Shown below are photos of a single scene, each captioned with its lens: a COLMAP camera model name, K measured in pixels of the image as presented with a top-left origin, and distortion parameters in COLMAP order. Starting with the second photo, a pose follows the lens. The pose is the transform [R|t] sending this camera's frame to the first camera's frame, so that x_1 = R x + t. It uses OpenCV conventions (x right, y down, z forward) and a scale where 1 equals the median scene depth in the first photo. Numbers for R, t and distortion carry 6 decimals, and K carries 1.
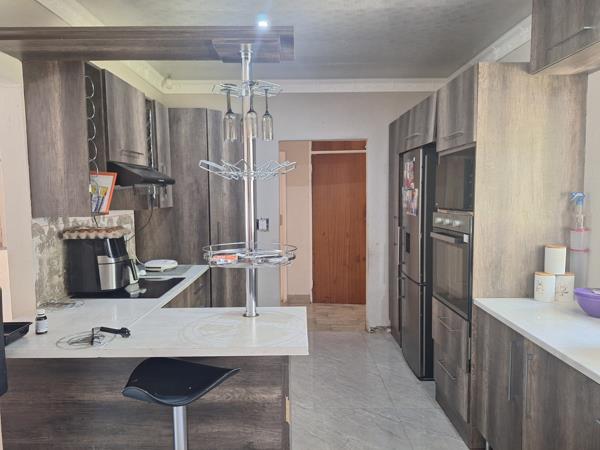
lens RADIAL K [[420.1, 0, 297.1], [0, 420.1, 222.7], [0, 0, 1]] dist [0.139863, -0.183039]
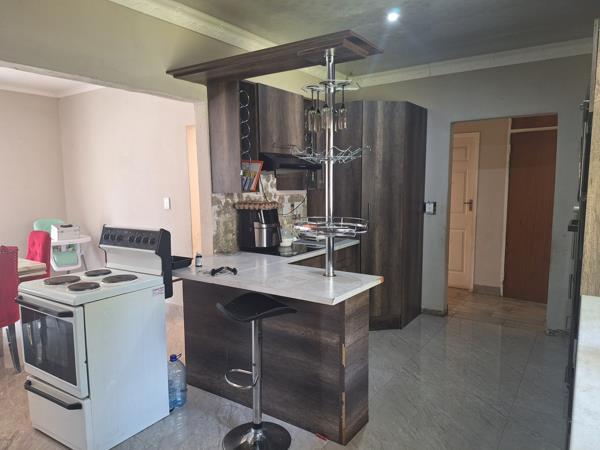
lens RADIAL K [[422.1, 0, 300.6], [0, 422.1, 227.9], [0, 0, 1]] dist [0.175817, -0.295915]
pose [[0.828888, 0.064316, -0.555705, 0.429678], [-0.040365, 0.997656, 0.055257, 0.015216], [0.557956, -0.023371, 0.829541, -0.048200]]
